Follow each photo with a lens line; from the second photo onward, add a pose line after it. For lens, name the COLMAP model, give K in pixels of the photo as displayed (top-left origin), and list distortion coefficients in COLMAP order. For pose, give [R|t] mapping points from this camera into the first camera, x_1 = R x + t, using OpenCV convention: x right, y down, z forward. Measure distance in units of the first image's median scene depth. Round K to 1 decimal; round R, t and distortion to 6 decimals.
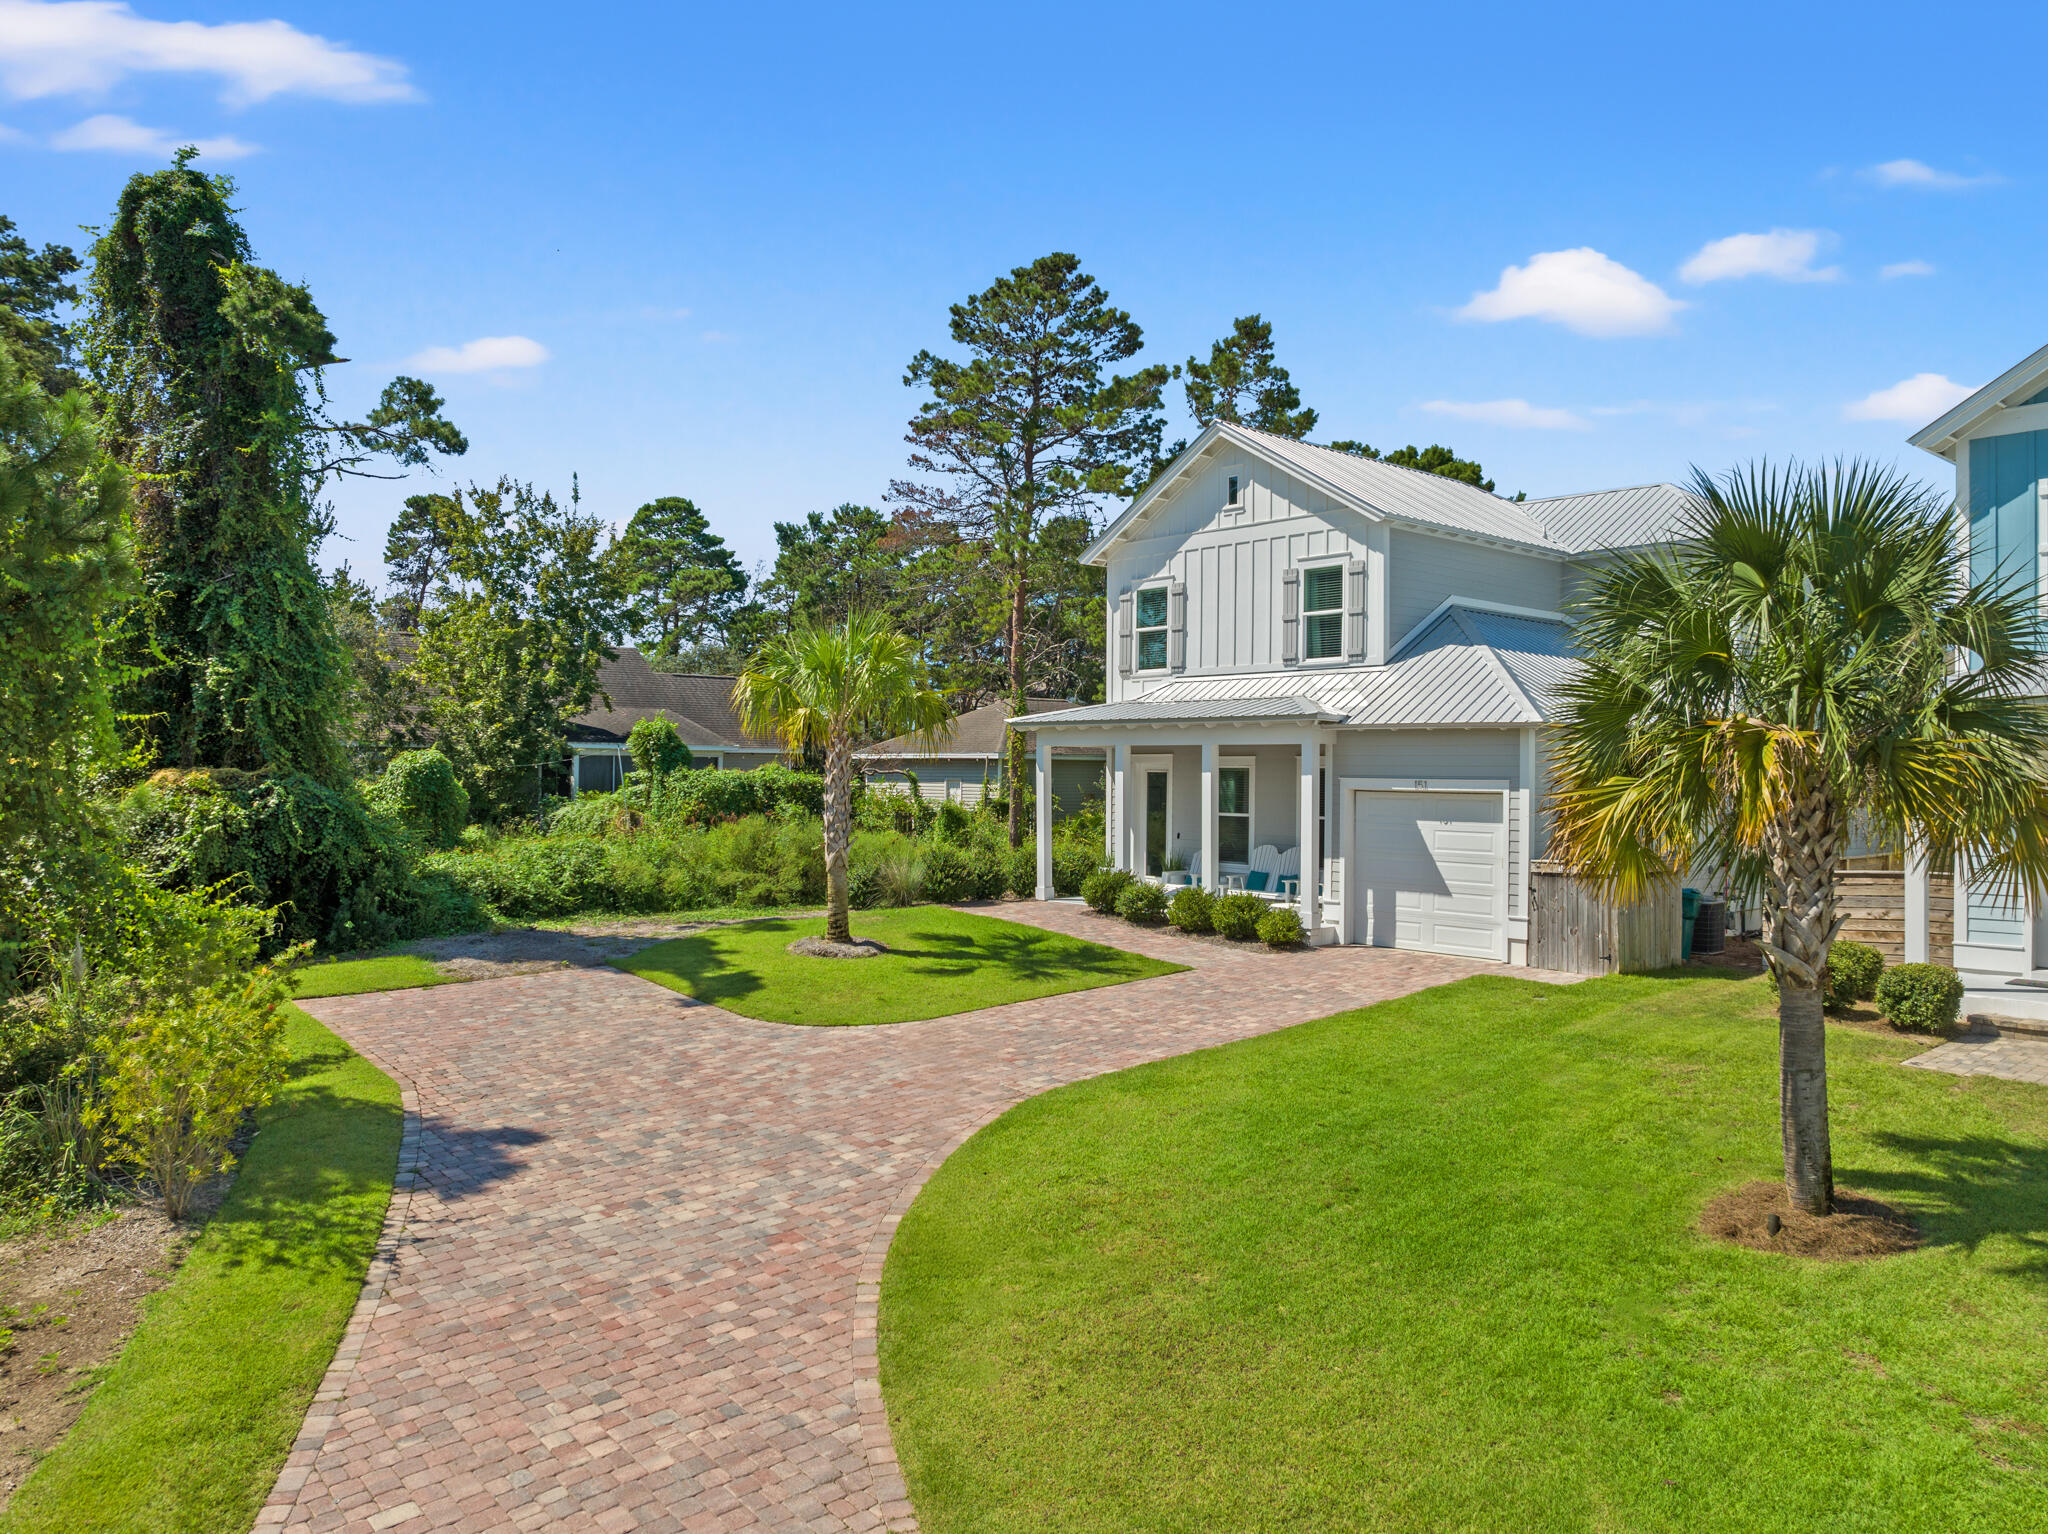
lens RADIAL K [[1439.0, 0, 1022.5], [0, 1439.0, 768.9], [0, 0, 1]] dist [-0.044166, 0.003075]
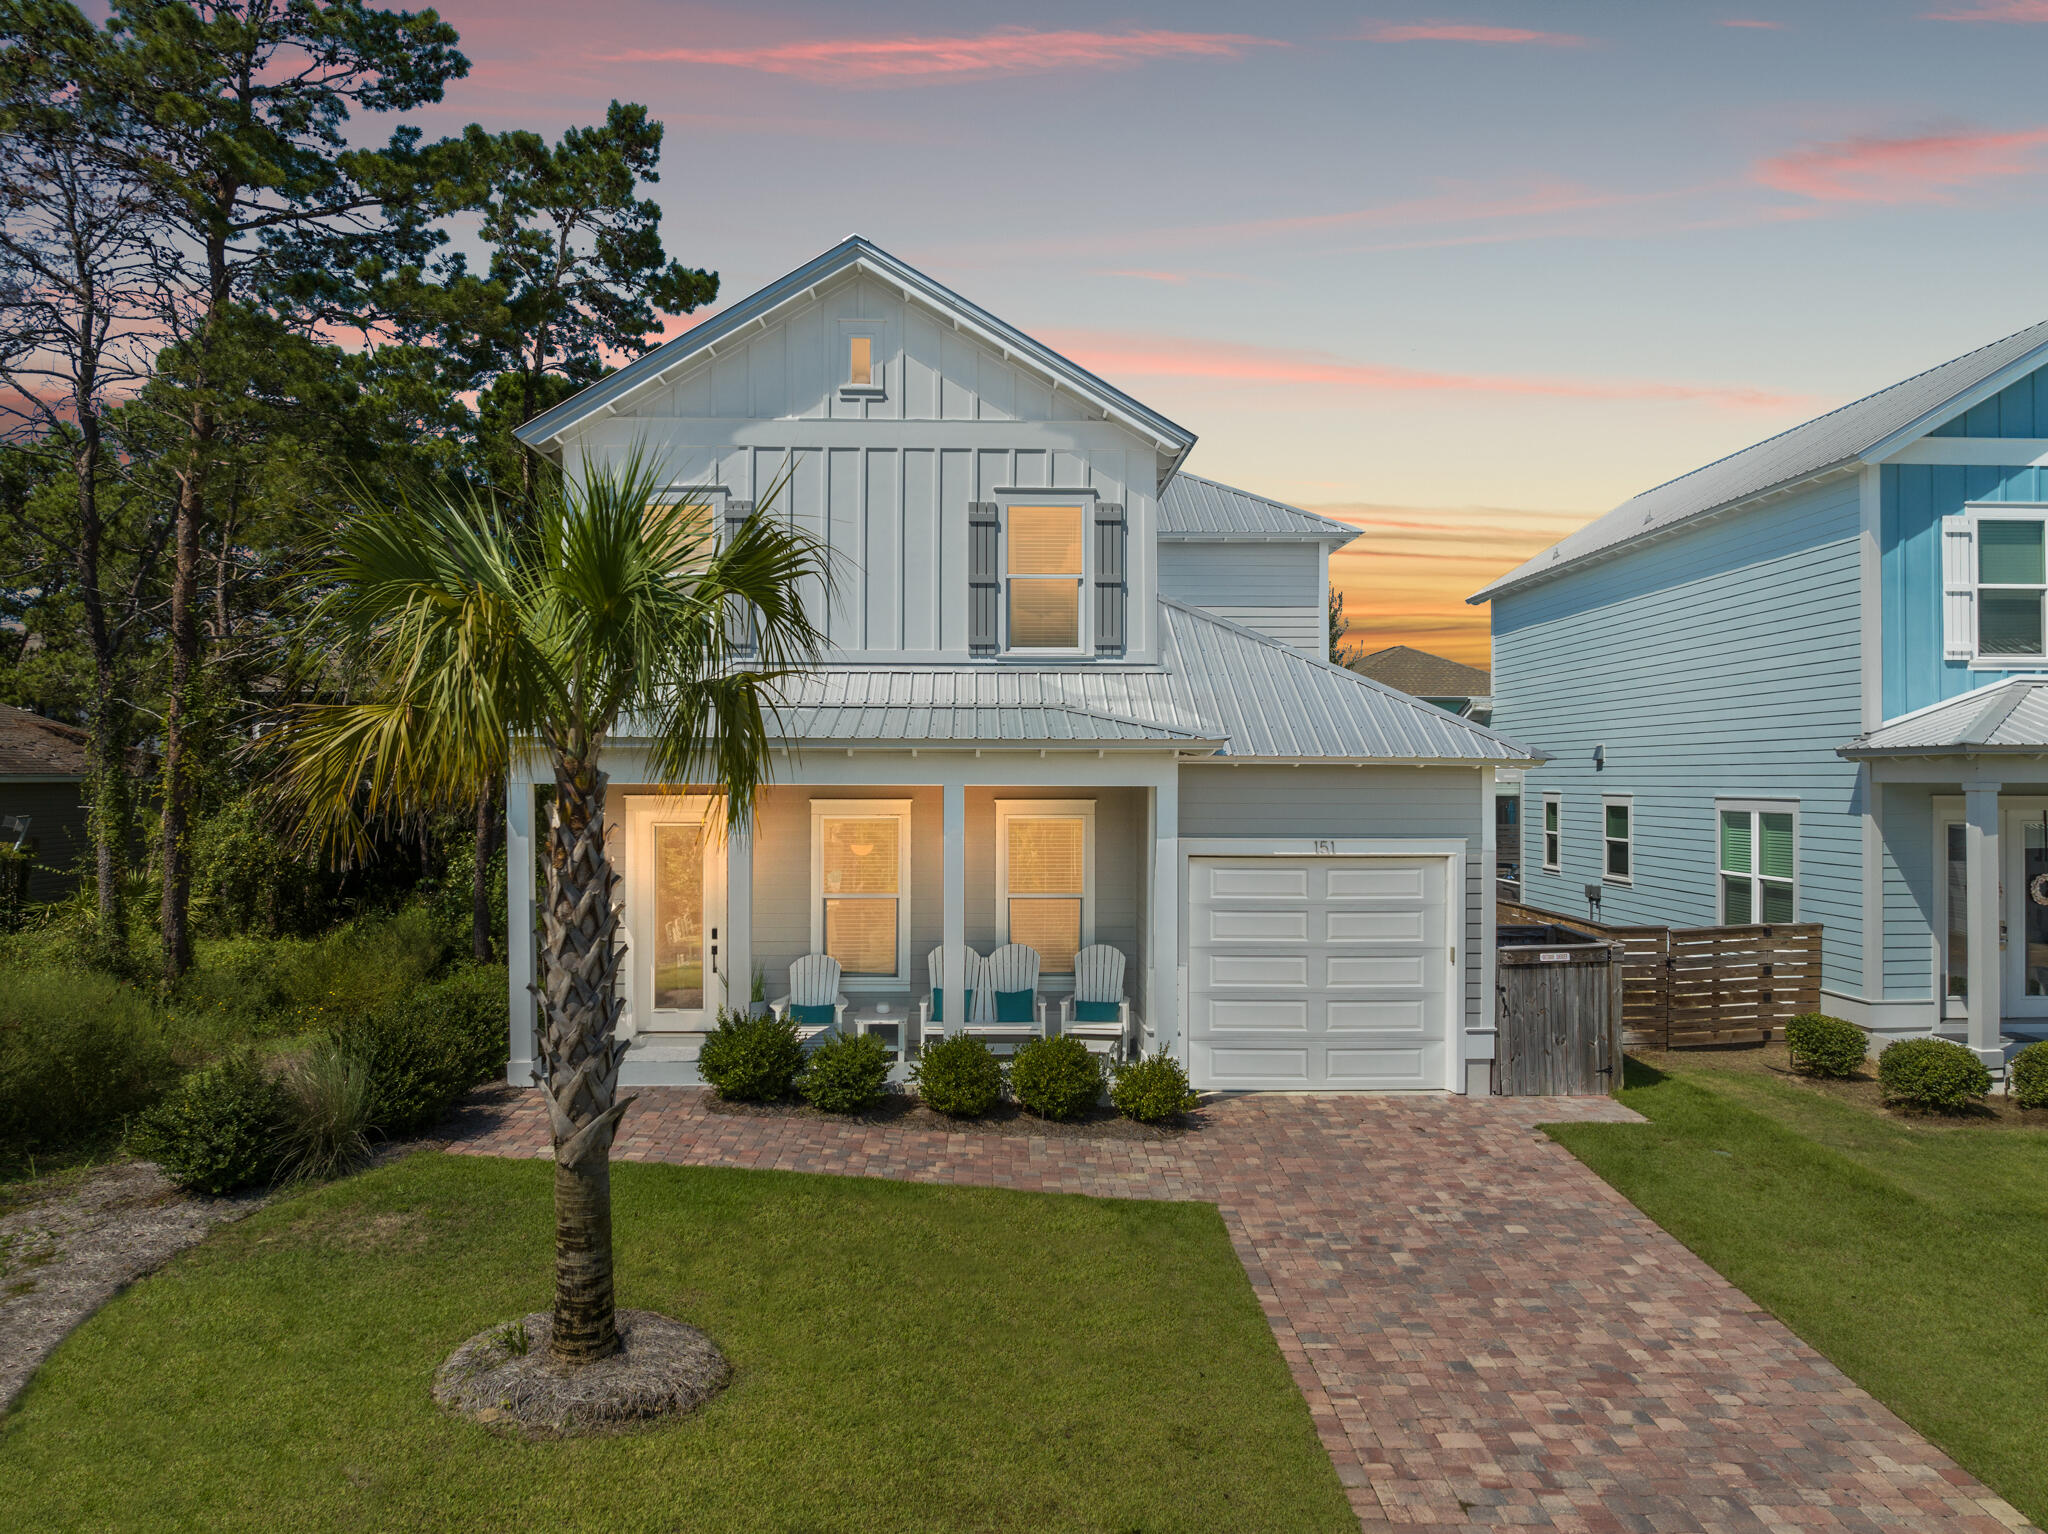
lens RADIAL K [[1439.0, 0, 1027.8], [0, 1439.0, 760.7], [0, 0, 1]] dist [-0.044166, 0.003075]
pose [[0.631804, -0.000126, 0.775128, -0.290822], [0.001863, 0.999997, -0.001355, -0.025088], [-0.775126, 0.002300, 0.631802, 0.589741]]
